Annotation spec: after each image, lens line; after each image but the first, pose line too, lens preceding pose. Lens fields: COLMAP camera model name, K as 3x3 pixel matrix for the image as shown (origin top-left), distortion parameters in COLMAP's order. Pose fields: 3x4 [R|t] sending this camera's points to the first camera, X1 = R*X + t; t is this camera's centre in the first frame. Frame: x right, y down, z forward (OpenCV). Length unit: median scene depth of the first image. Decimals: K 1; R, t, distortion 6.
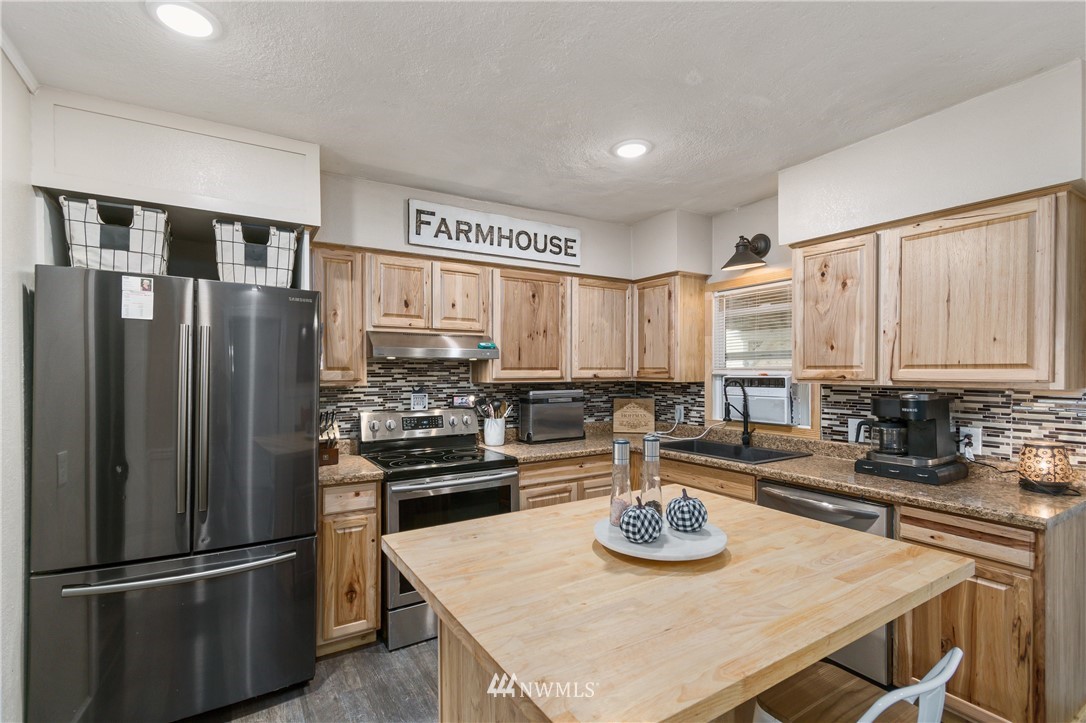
lens RADIAL K [[518.0, 0, 549.5], [0, 518.0, 363.2], [0, 0, 1]] dist [-0.001159, 0.000500]
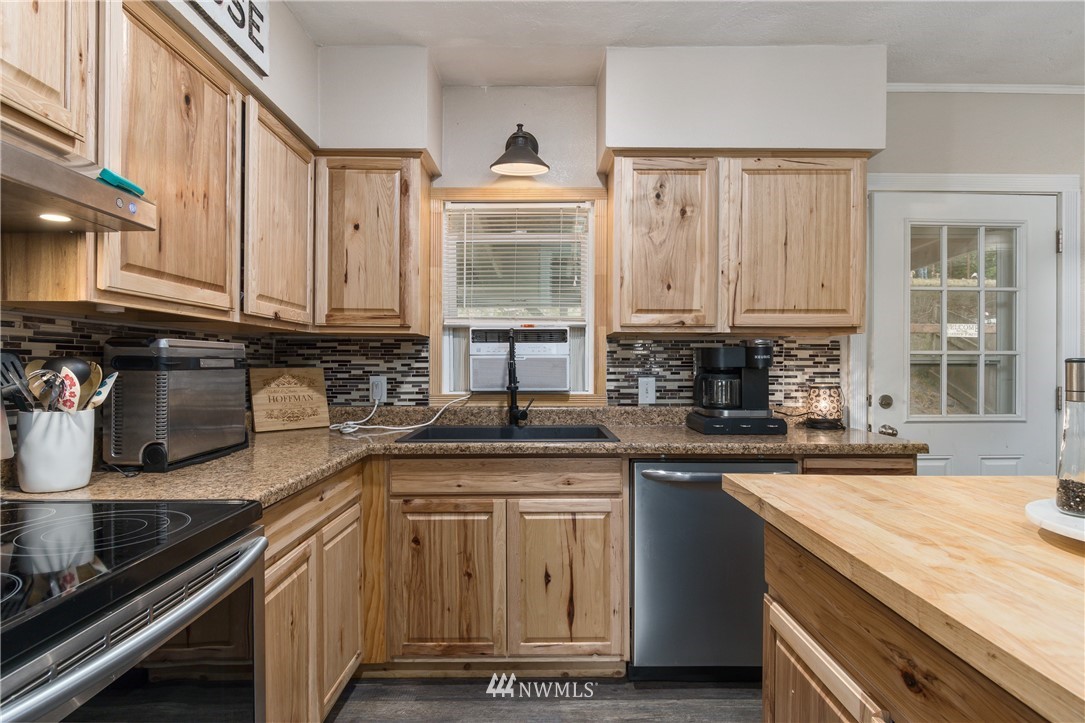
lens RADIAL K [[589.2, 0, 544.8], [0, 589.2, 362.5], [0, 0, 1]] dist [-0.000053, -0.001448]
pose [[0.532969, 0.005808, 0.846115, -0.288264], [-0.011953, 0.999928, 0.000666, 0.075865], [-0.846050, -0.010469, 0.533001, 0.561061]]
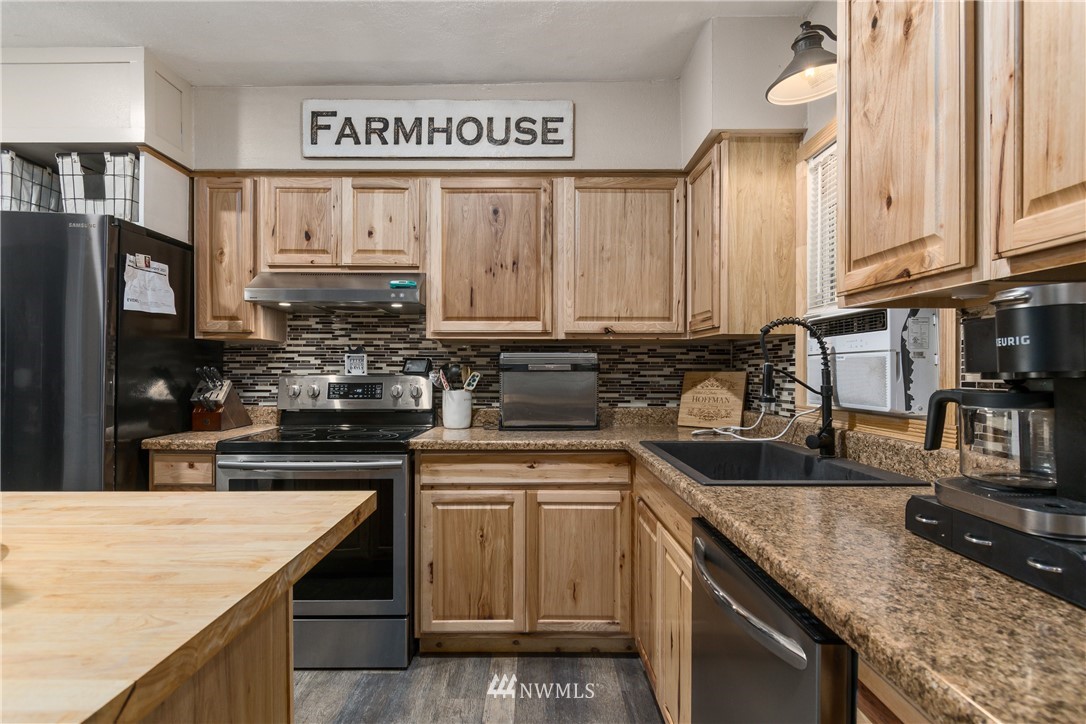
lens RADIAL K [[589.7, 0, 545.3], [0, 589.7, 363.0], [0, 0, 1]] dist [-0.000053, -0.001448]
pose [[0.841708, -0.003071, -0.539924, 0.475566], [0.003518, 0.999994, -0.000203, 0.074490], [0.539922, -0.001729, 0.841714, 0.412864]]
